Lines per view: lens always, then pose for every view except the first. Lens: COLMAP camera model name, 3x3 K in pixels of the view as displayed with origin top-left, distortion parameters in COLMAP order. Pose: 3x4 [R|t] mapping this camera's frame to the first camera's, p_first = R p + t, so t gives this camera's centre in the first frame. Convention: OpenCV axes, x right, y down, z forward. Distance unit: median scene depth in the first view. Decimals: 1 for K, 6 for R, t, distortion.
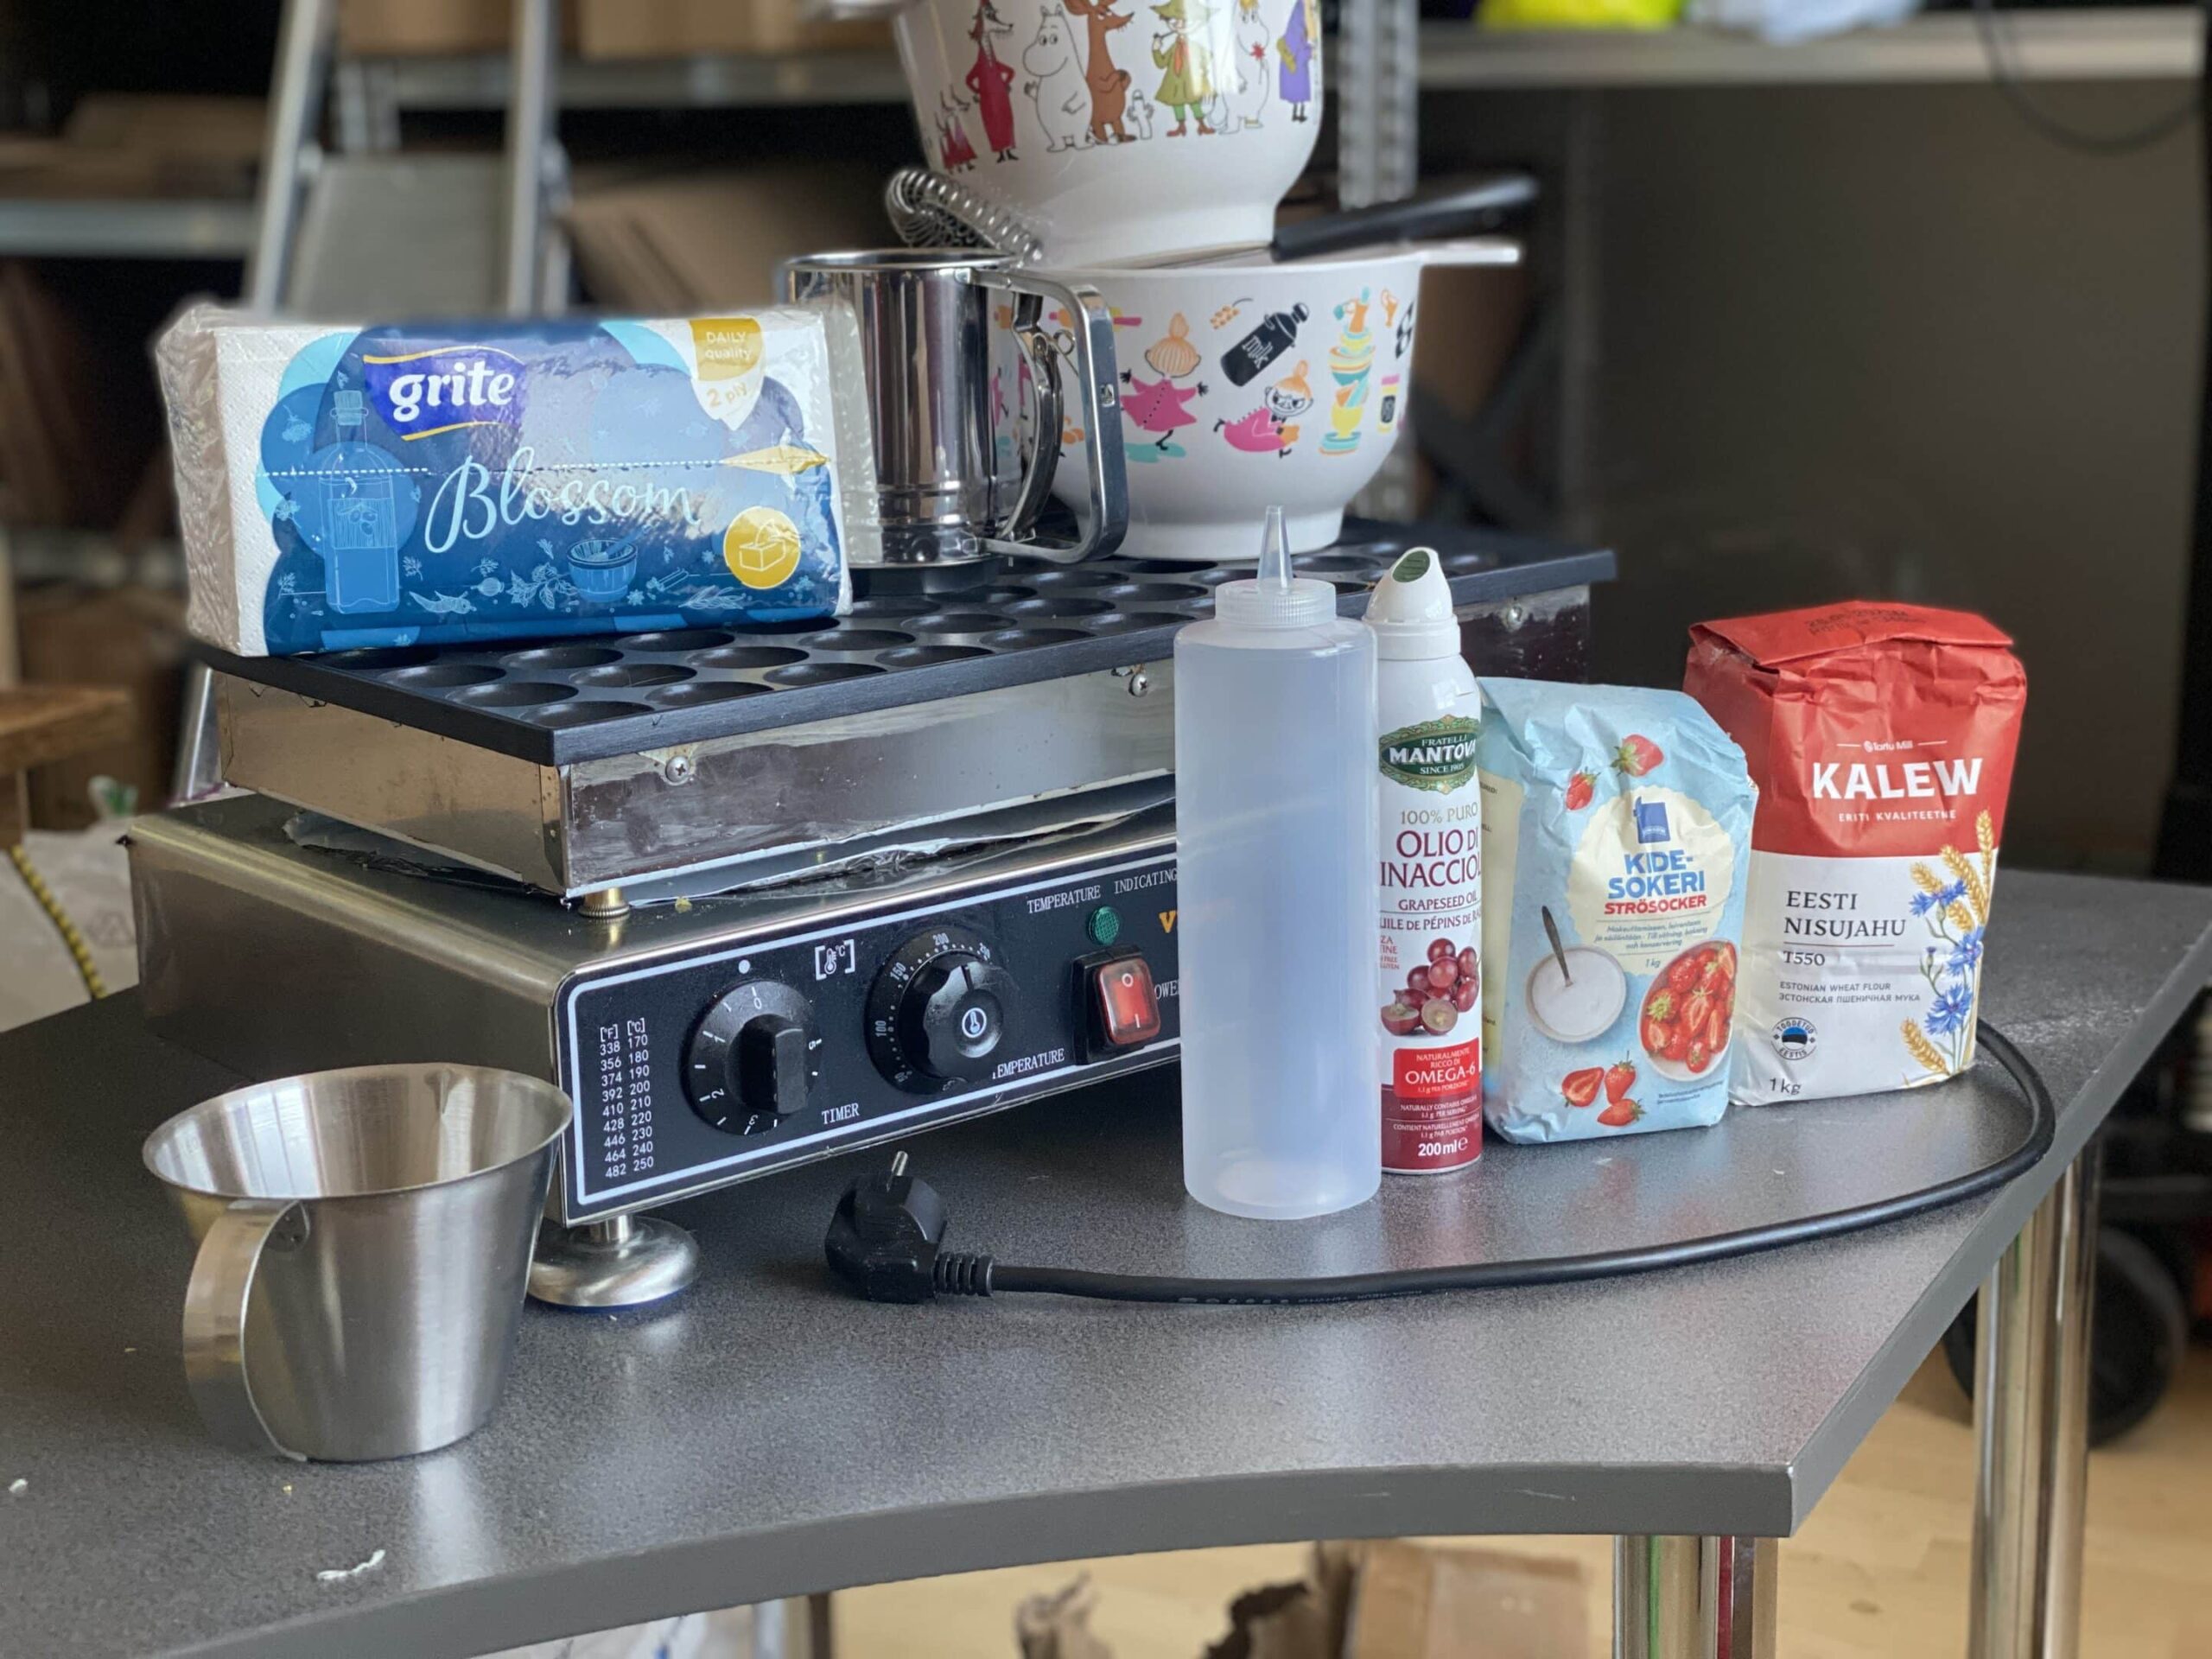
lens RADIAL K [[3323.0, 0, 1108.1], [0, 3323.0, 830.0], [0, 0, 1]] dist [0.024459, 0.000000]
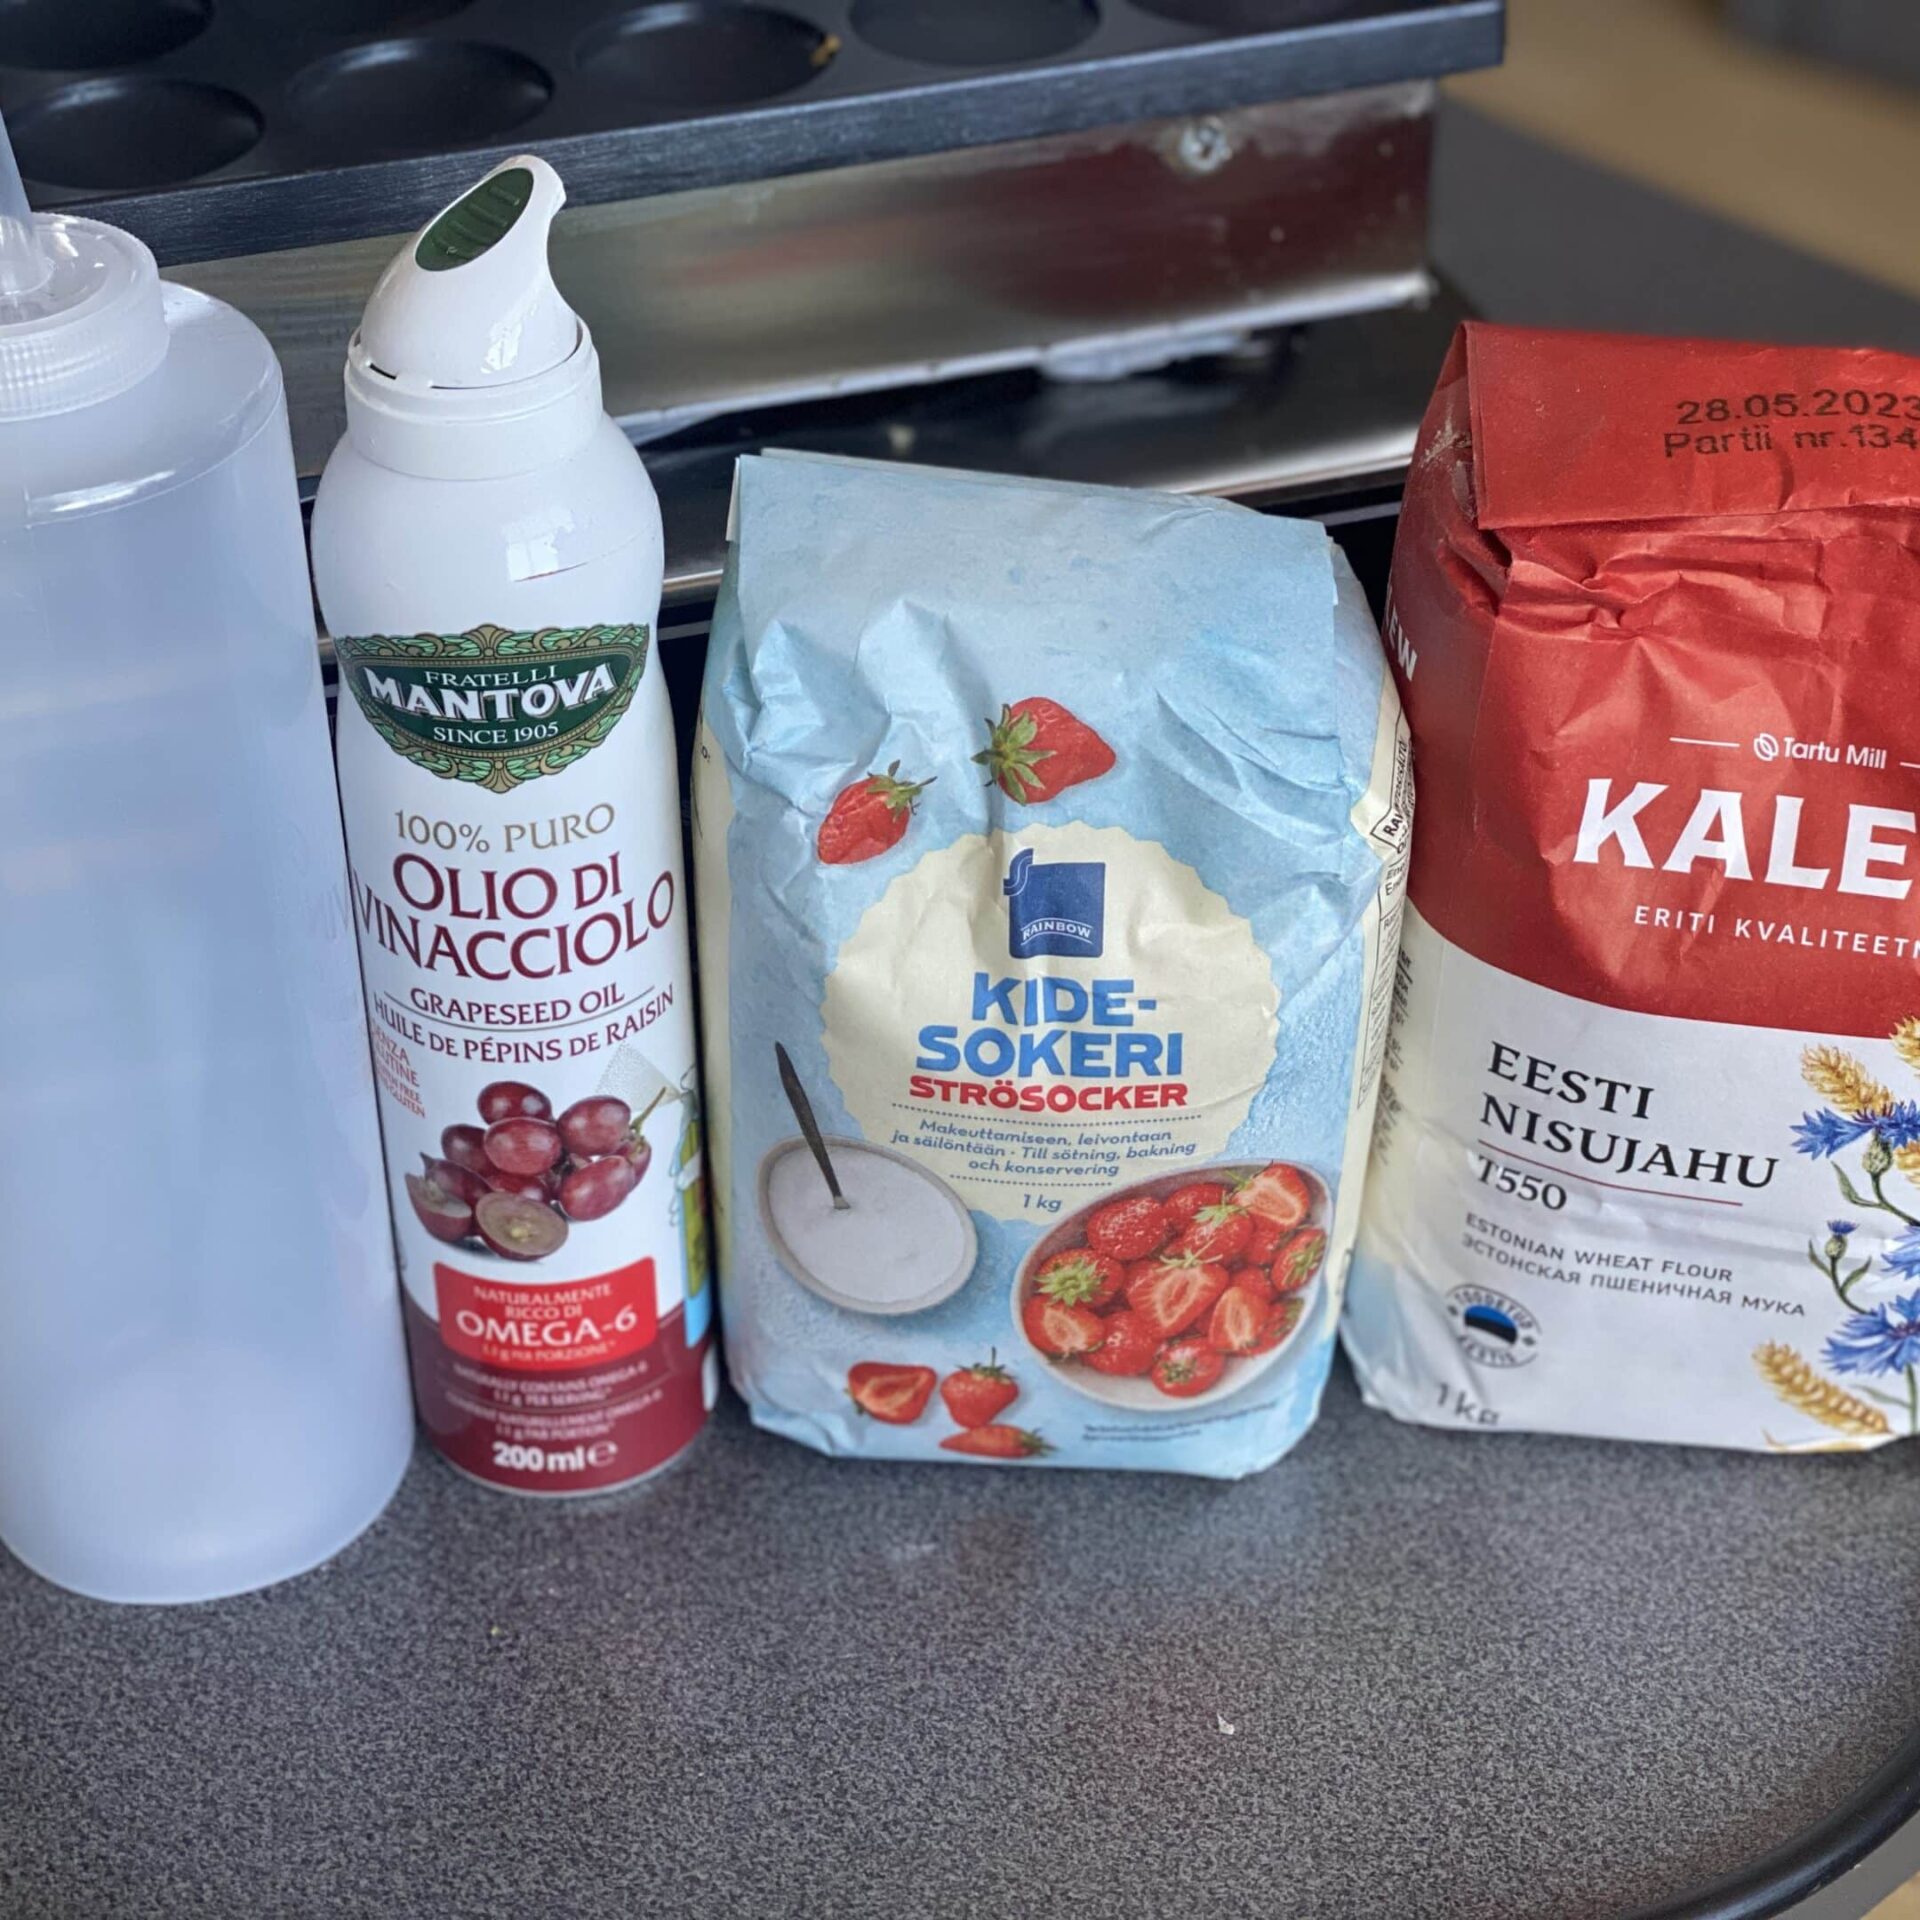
lens RADIAL K [[3886.6, 0, 958.6], [0, 3886.6, 958.4], [0, 0, 1]] dist [0.055851, 0.000000]
pose [[0.934352, 0.227303, -0.274445, 0.281201], [-0.104519, 0.911085, 0.398748, -0.182973], [0.340679, -0.343886, 0.875032, 0.573513]]
